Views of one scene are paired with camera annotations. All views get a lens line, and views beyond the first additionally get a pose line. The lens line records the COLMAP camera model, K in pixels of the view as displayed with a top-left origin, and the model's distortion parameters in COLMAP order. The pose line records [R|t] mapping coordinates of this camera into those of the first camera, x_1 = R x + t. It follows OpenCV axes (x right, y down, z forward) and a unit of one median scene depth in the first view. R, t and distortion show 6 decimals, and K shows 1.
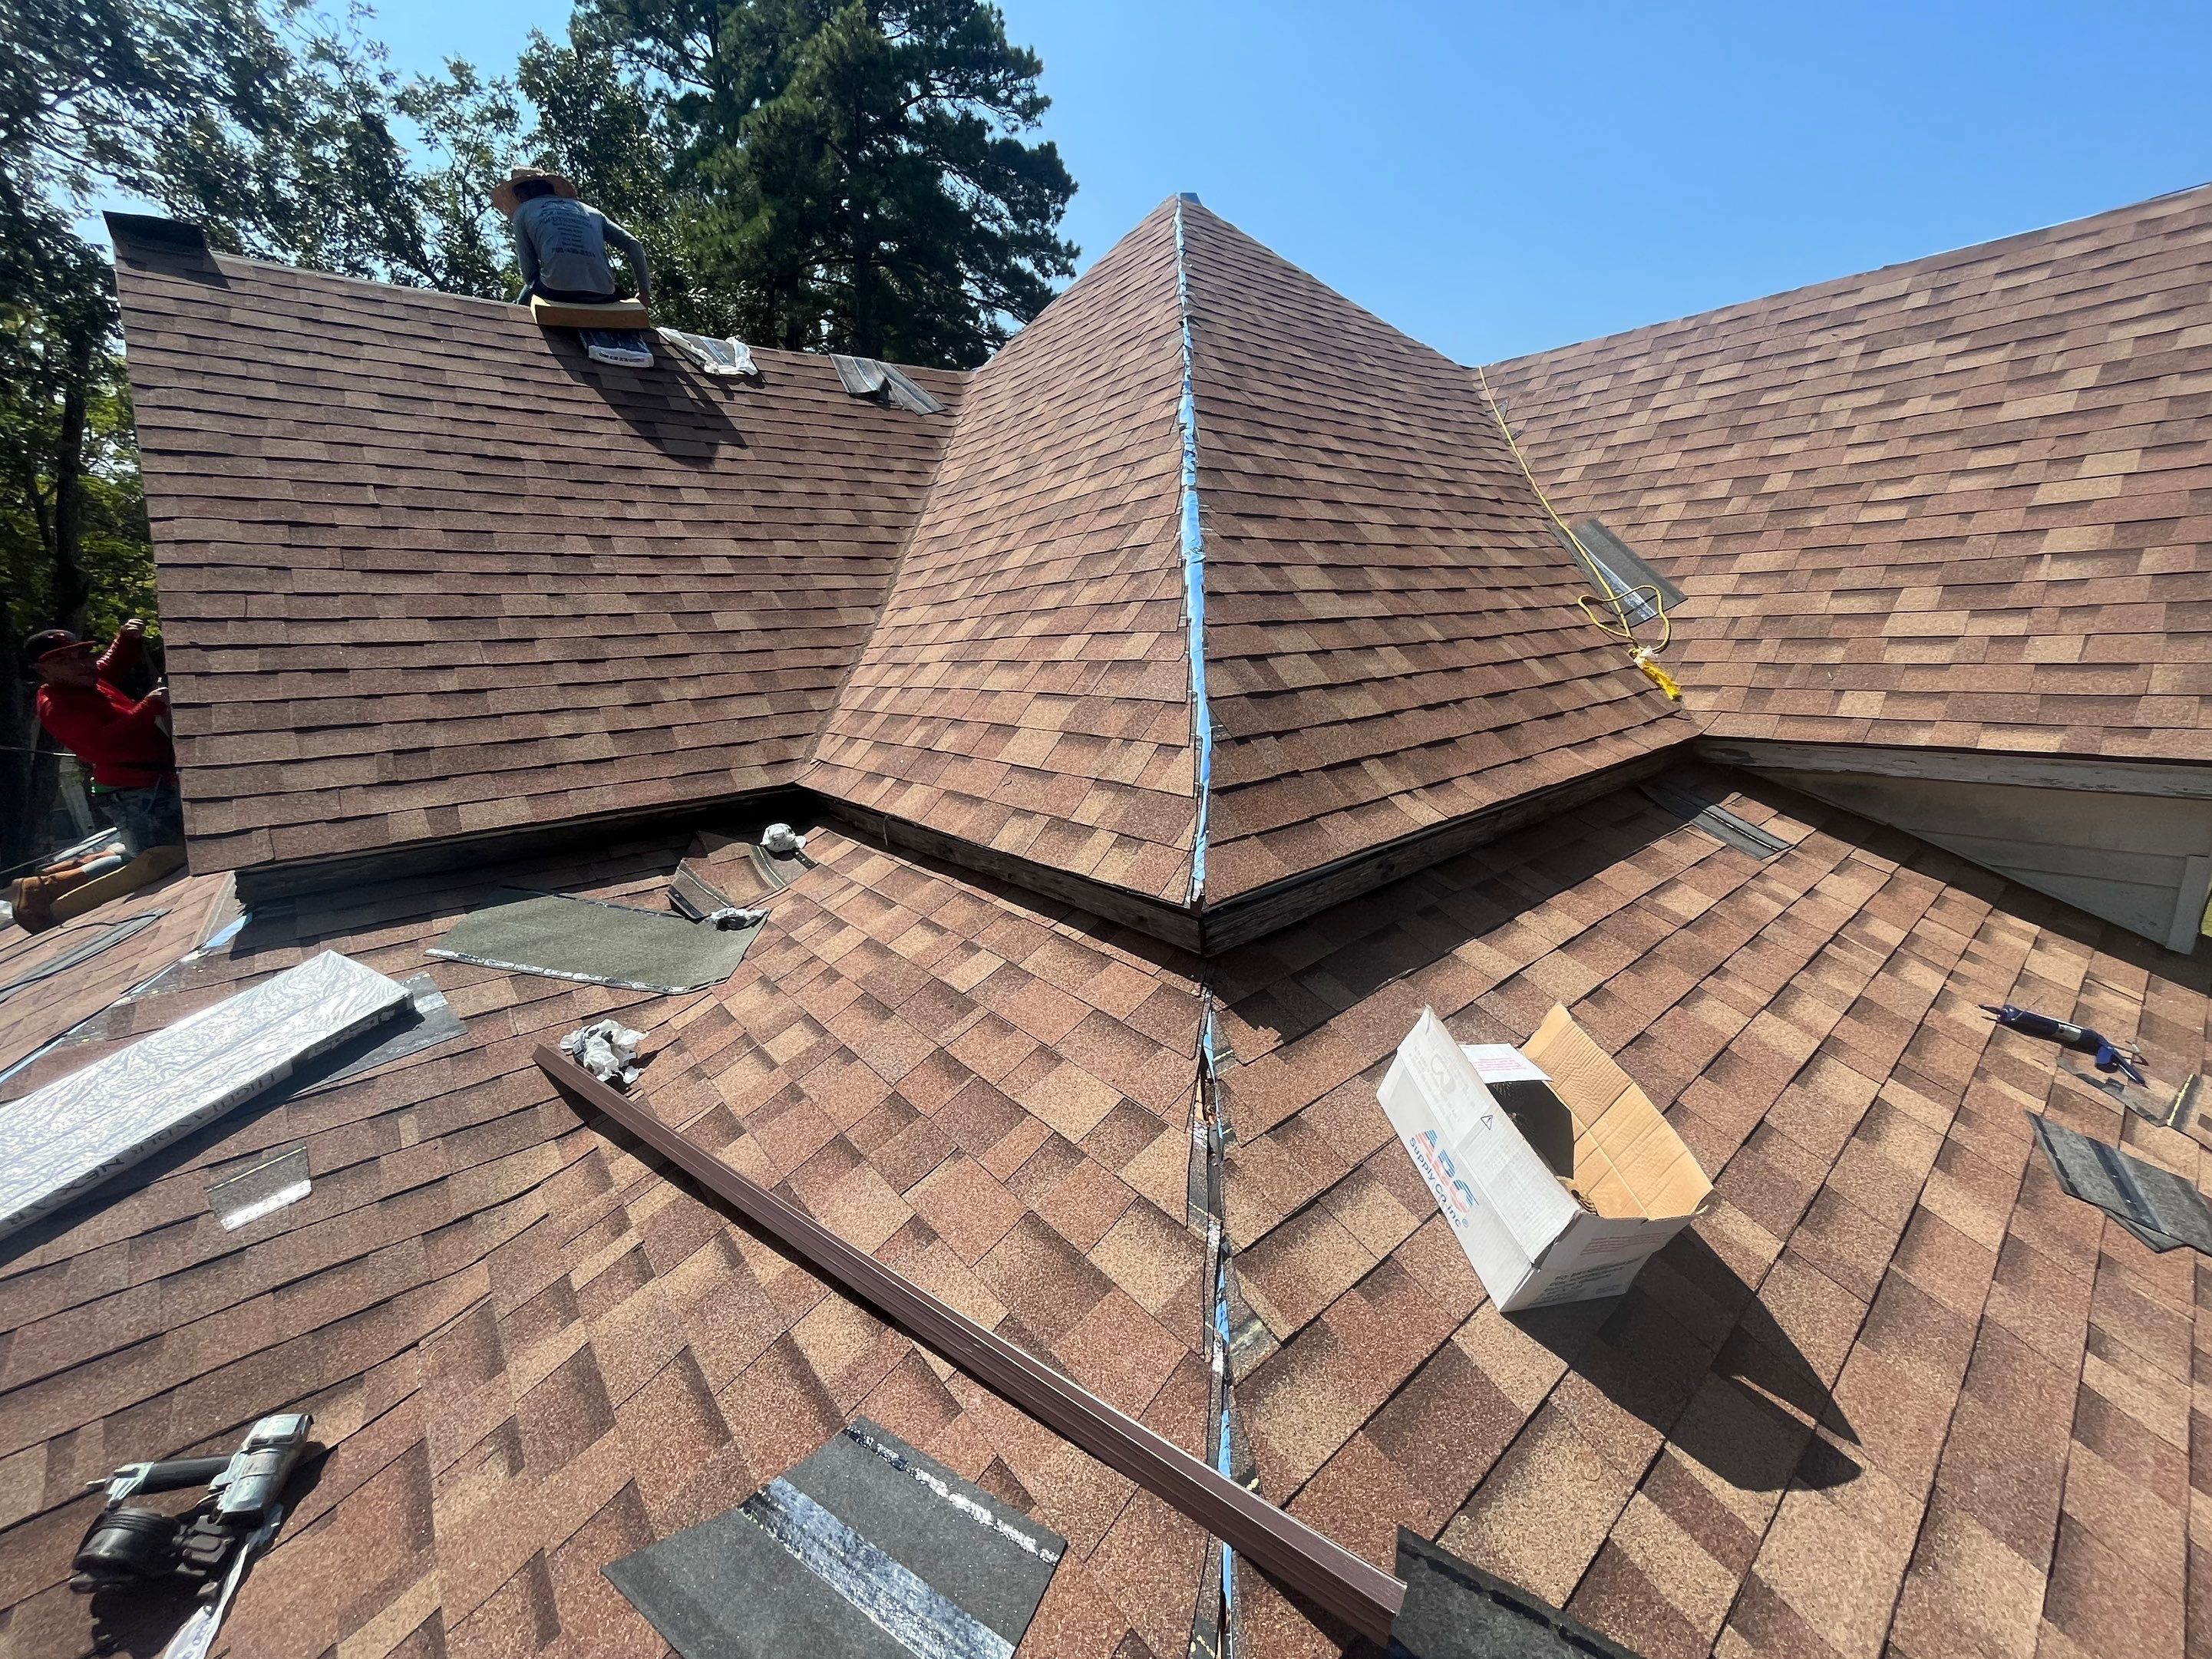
lens RADIAL K [[898.7, 0, 1114.6], [0, 898.7, 830.8], [0, 0, 1]] dist [-0.002381, -0.000324]
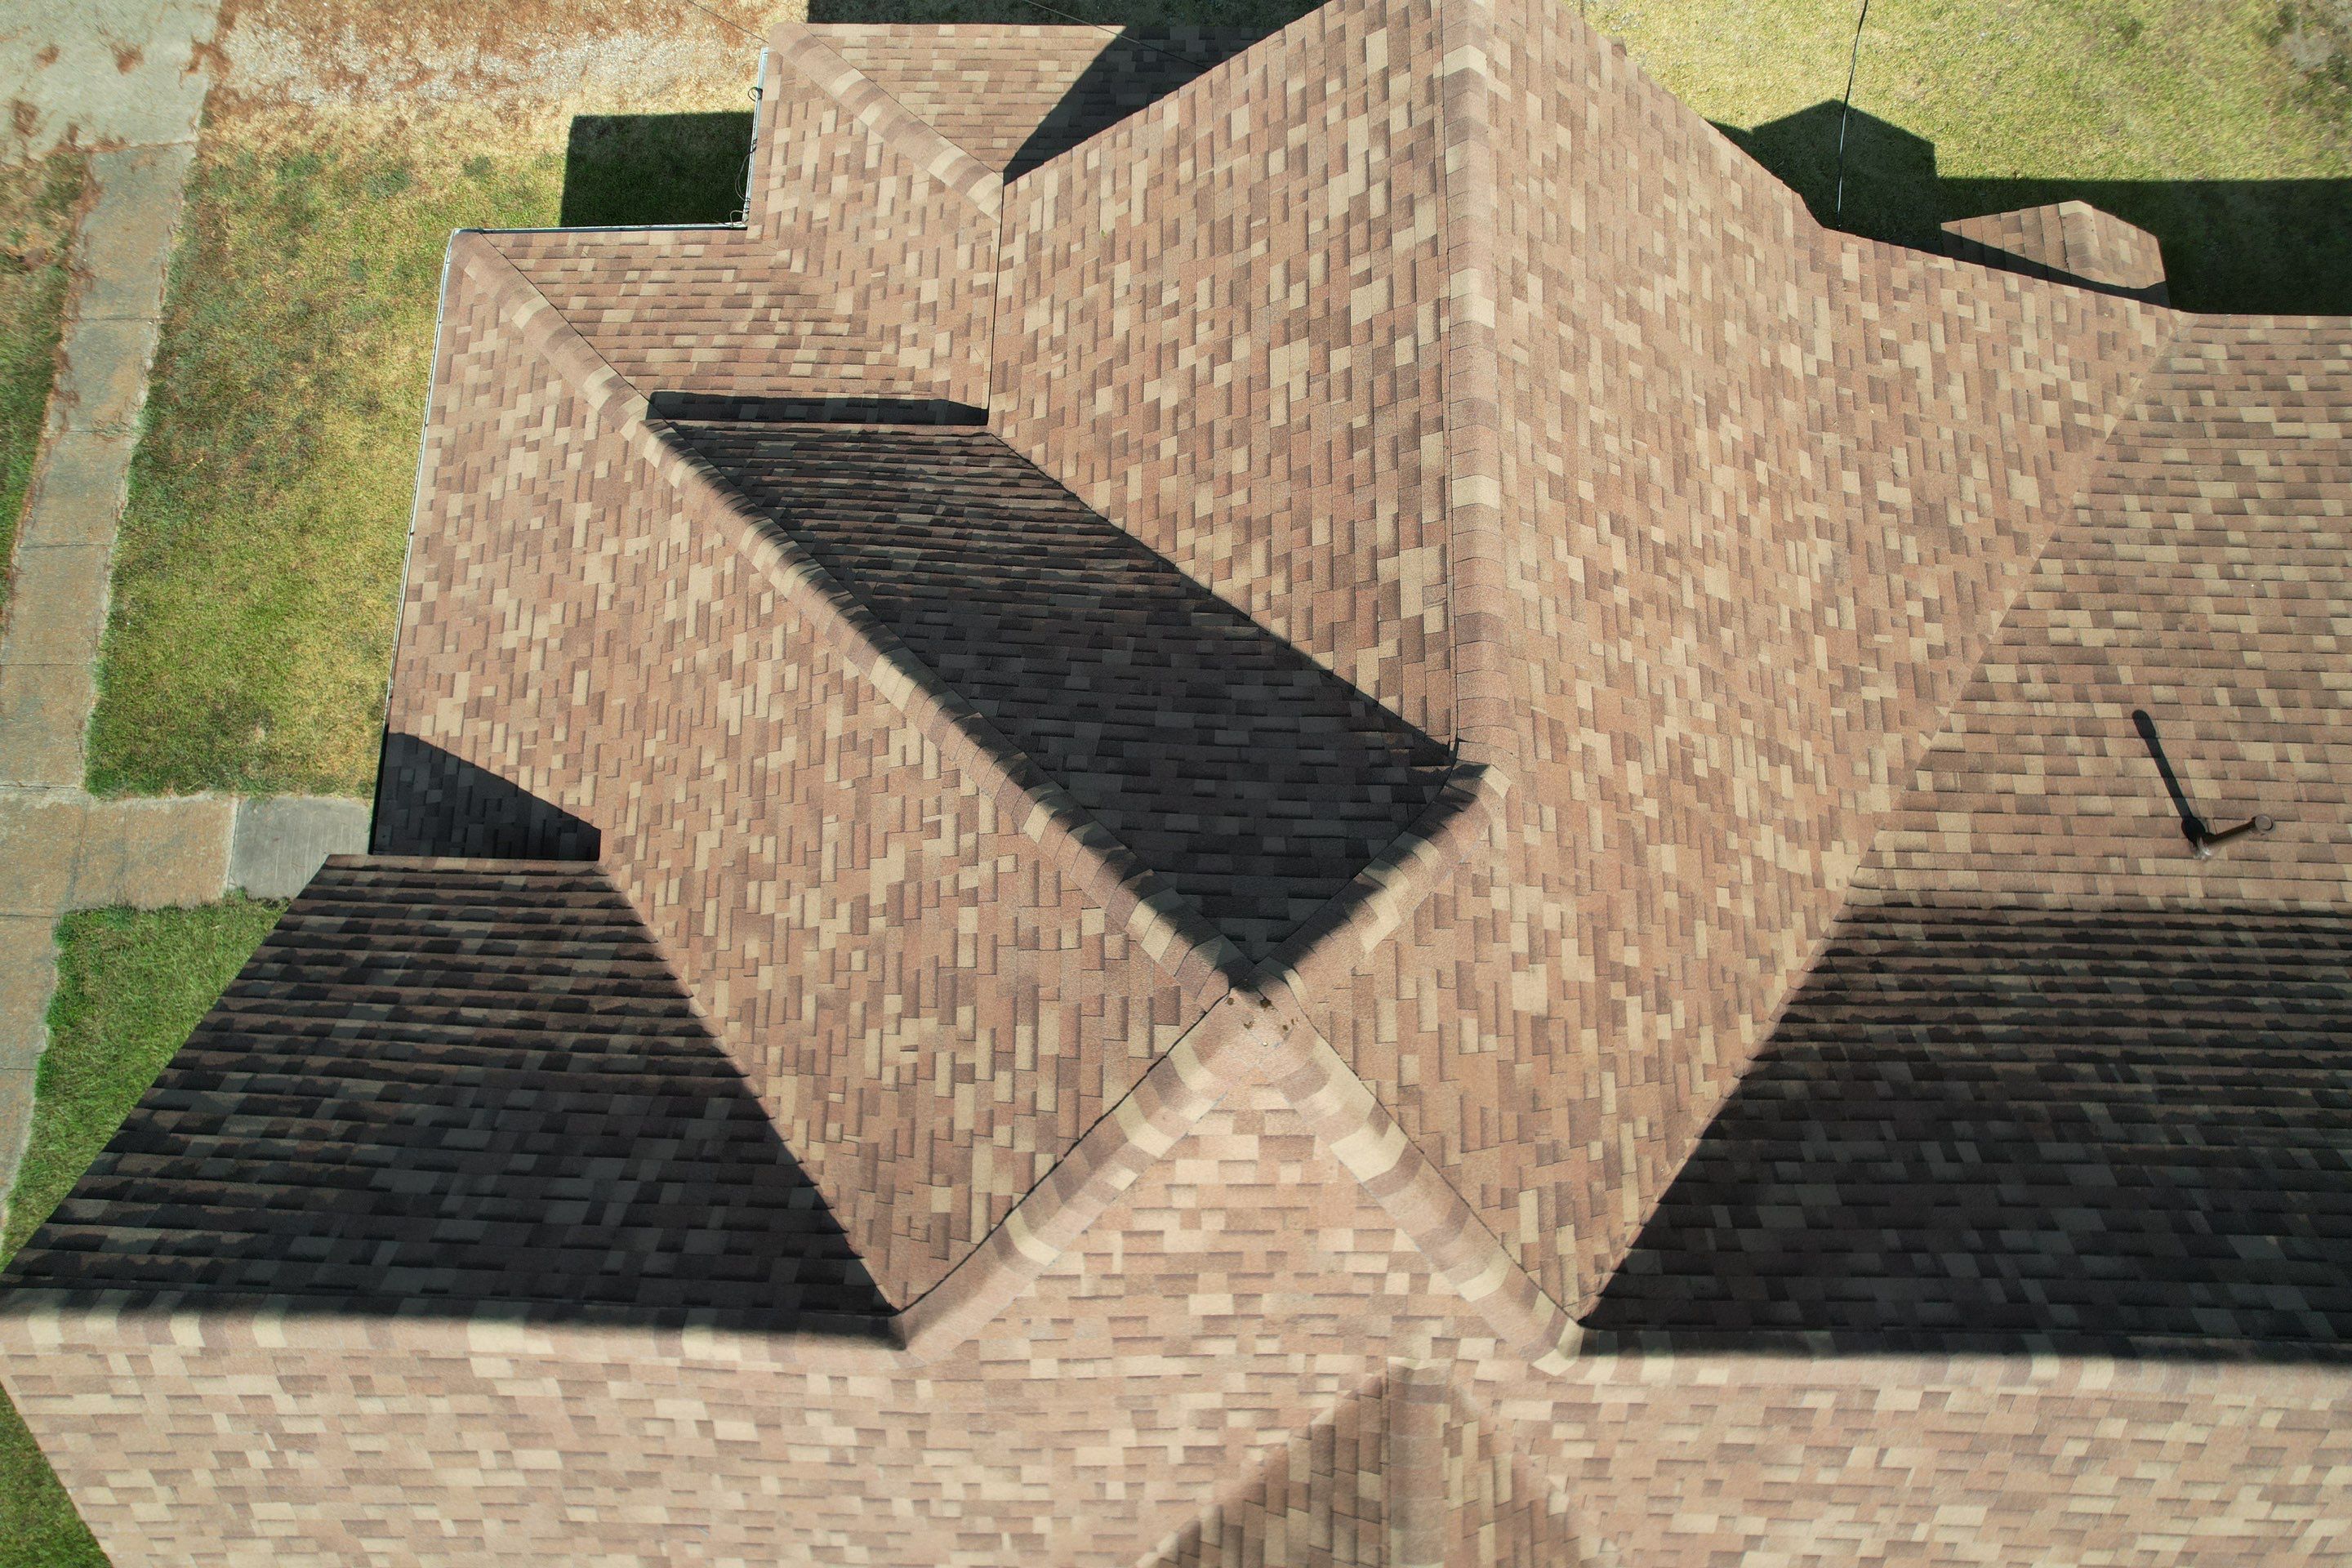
lens RADIAL K [[1503.8, 0, 1184.7], [0, 1503.8, 763.3], [0, 0, 1]] dist [-0.071395, 0.052767]
pose [[-0.655547, 0.749407, -0.092991, 0.102528], [-0.141511, -0.000950, 0.989936, -2.395494], [0.741777, 0.662109, 0.106672, 1.186479]]
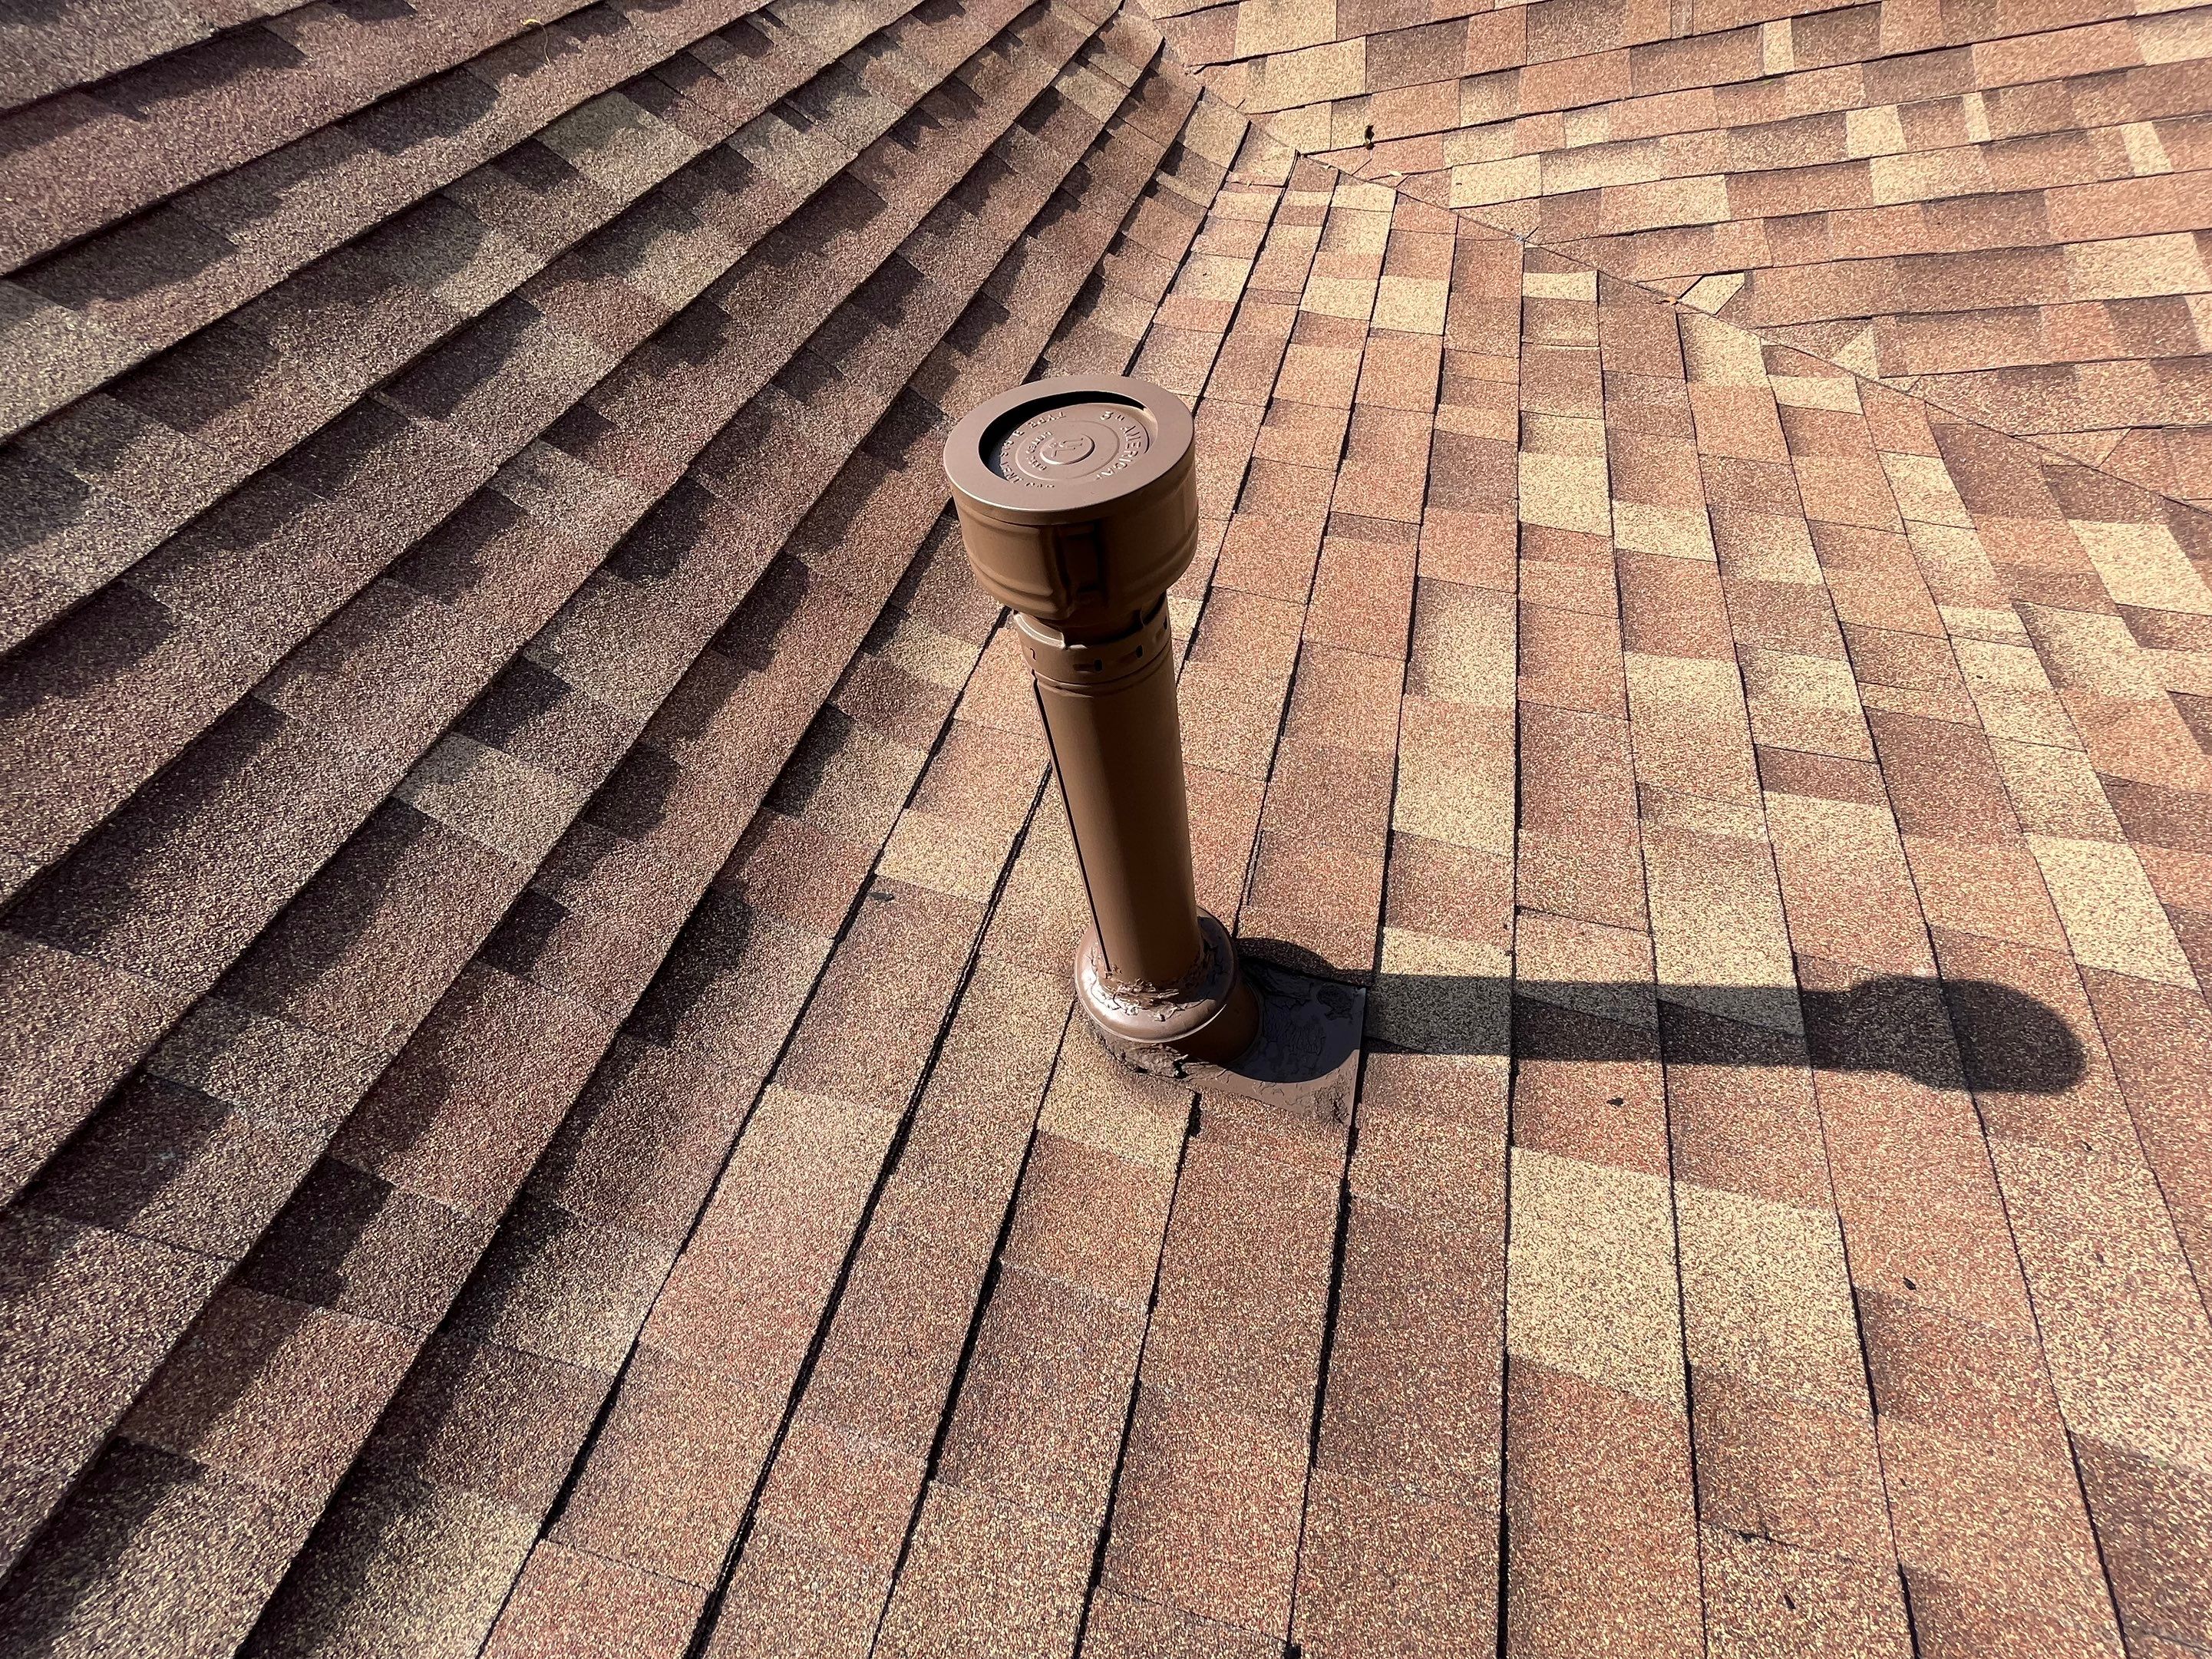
lens RADIAL K [[898.7, 0, 1114.6], [0, 898.7, 830.8], [0, 0, 1]] dist [-0.002381, -0.000324]
pose [[-0.549326, -0.532622, 0.643859, -1.112404], [0.426398, 0.483984, 0.764162, -0.621052], [-0.718627, 0.694315, -0.038756, 2.618237]]
